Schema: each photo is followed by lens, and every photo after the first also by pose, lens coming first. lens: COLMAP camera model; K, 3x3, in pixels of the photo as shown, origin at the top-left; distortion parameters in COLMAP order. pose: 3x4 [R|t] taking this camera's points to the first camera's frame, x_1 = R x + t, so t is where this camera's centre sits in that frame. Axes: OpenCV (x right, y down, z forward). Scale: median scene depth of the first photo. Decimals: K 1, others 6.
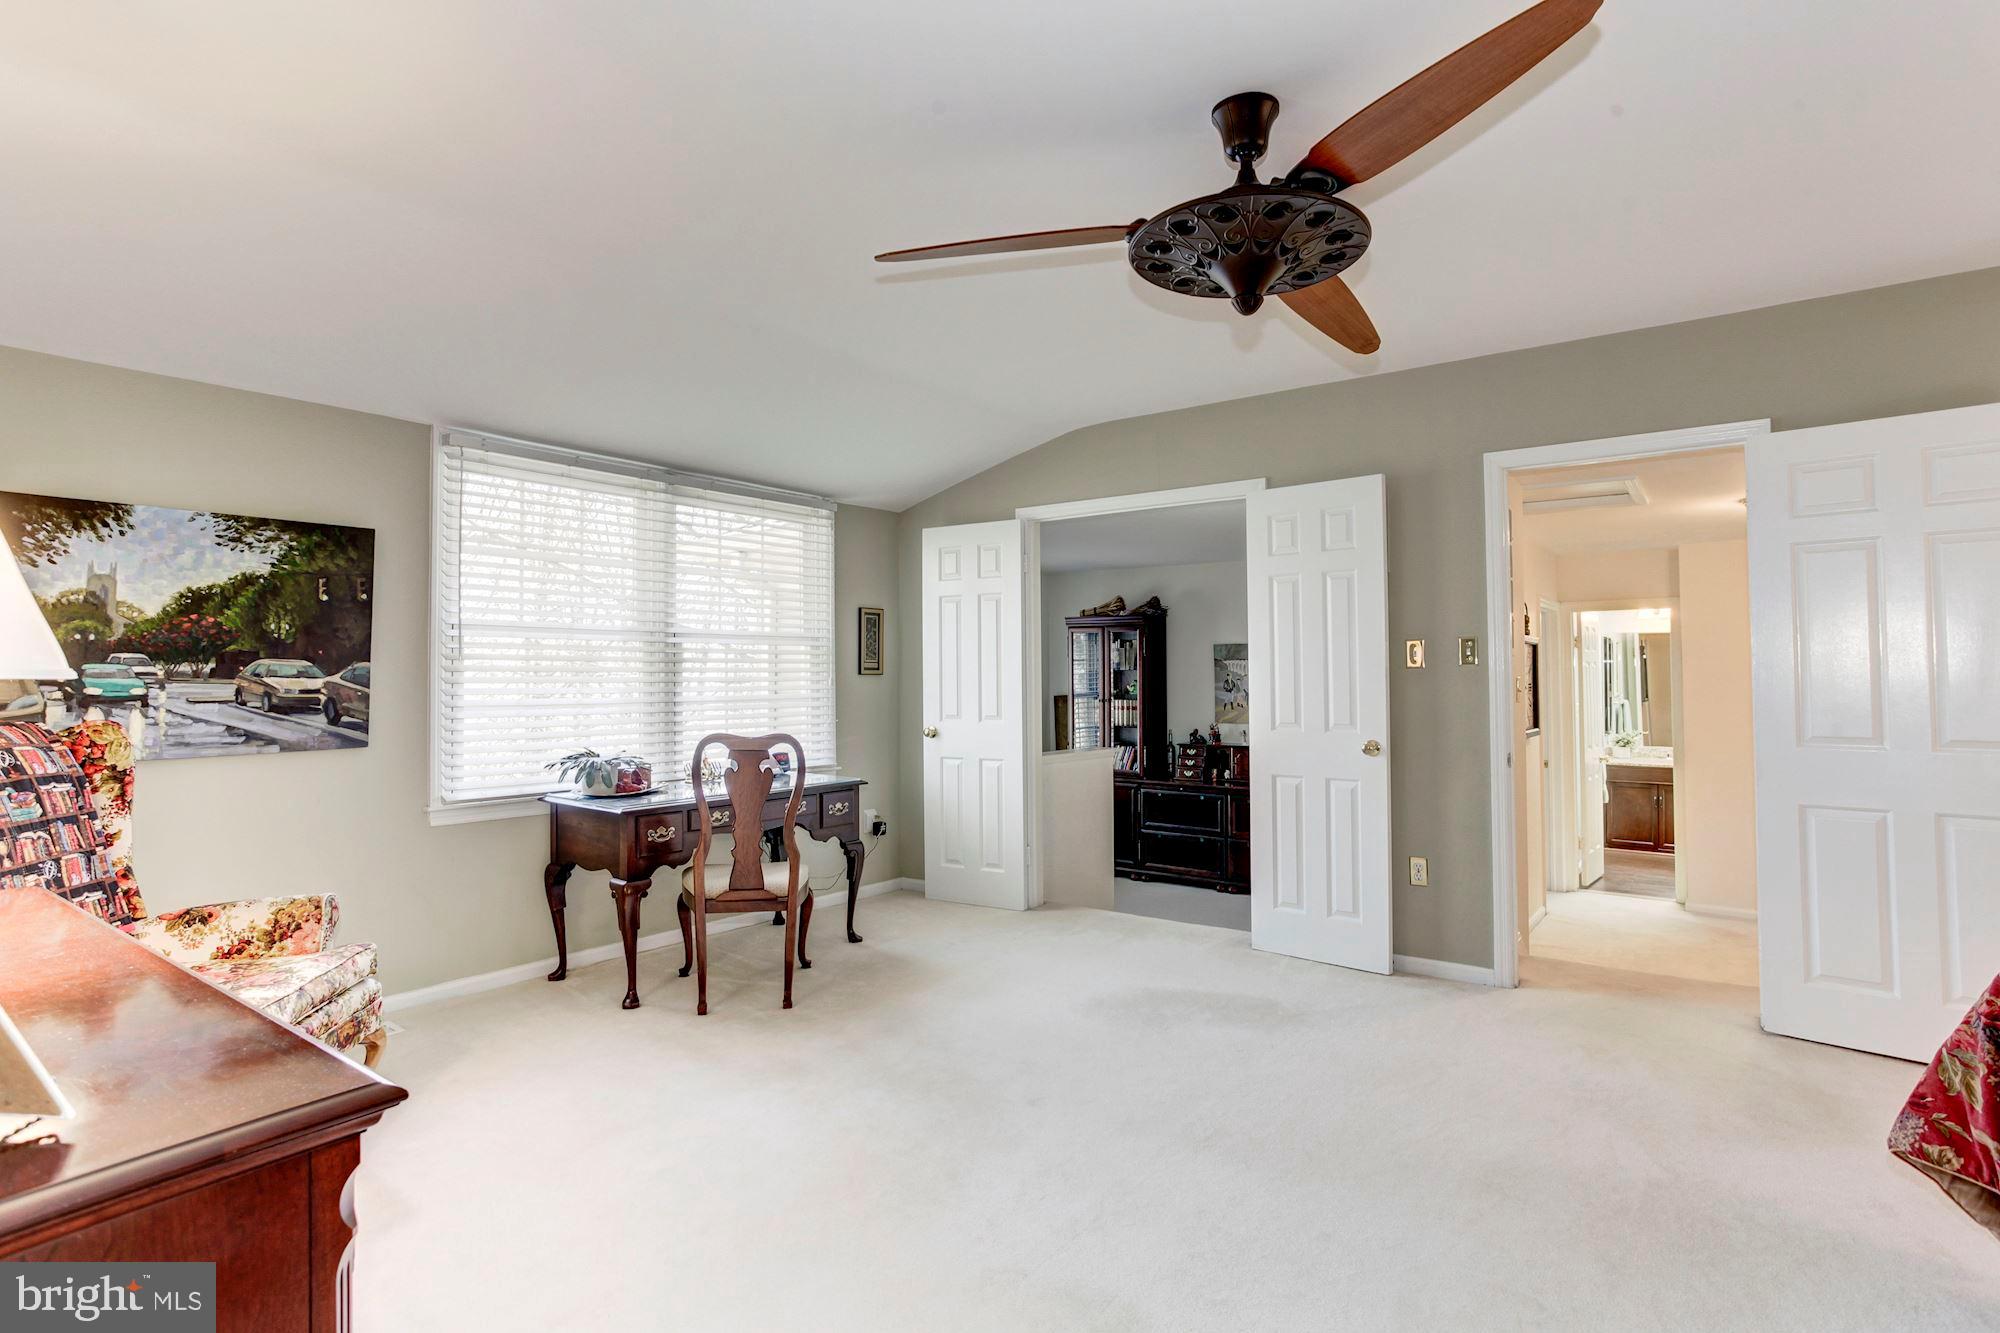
lens RADIAL K [[989.7, 0, 1004.6], [0, 989.7, 659.2], [0, 0, 1]] dist [-0.045925, 0.024166]
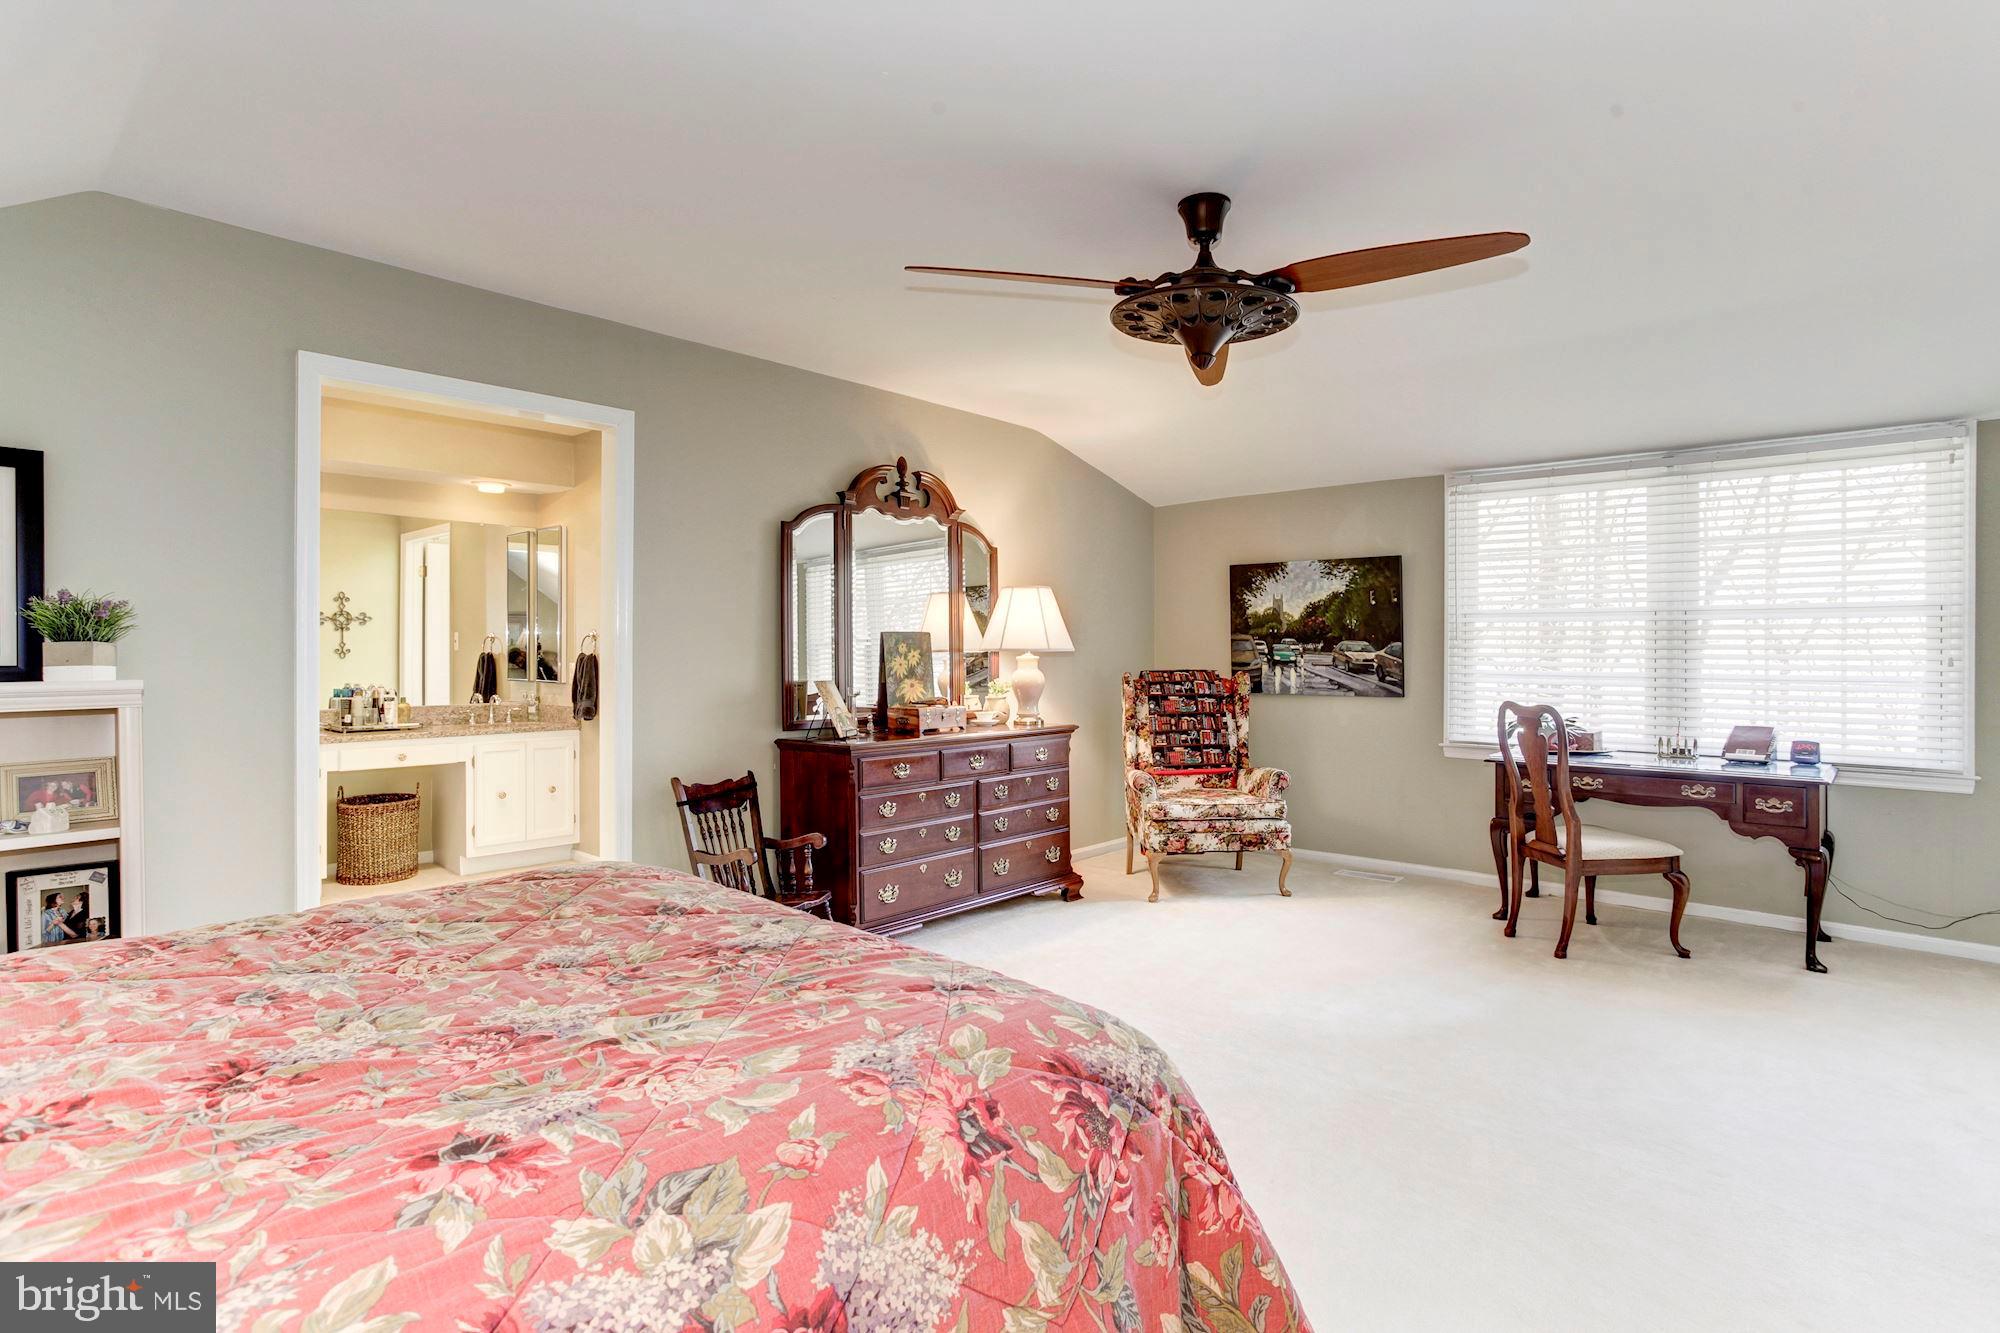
lens RADIAL K [[989.7, 0, 1006.7], [0, 989.7, 639.5], [0, 0, 1]] dist [-0.045925, 0.024166]
pose [[-0.068774, -0.006780, -0.997609, 0.994941], [0.011176, 0.999909, -0.007566, 0.003791], [0.997570, -0.011669, -0.068692, 0.520796]]
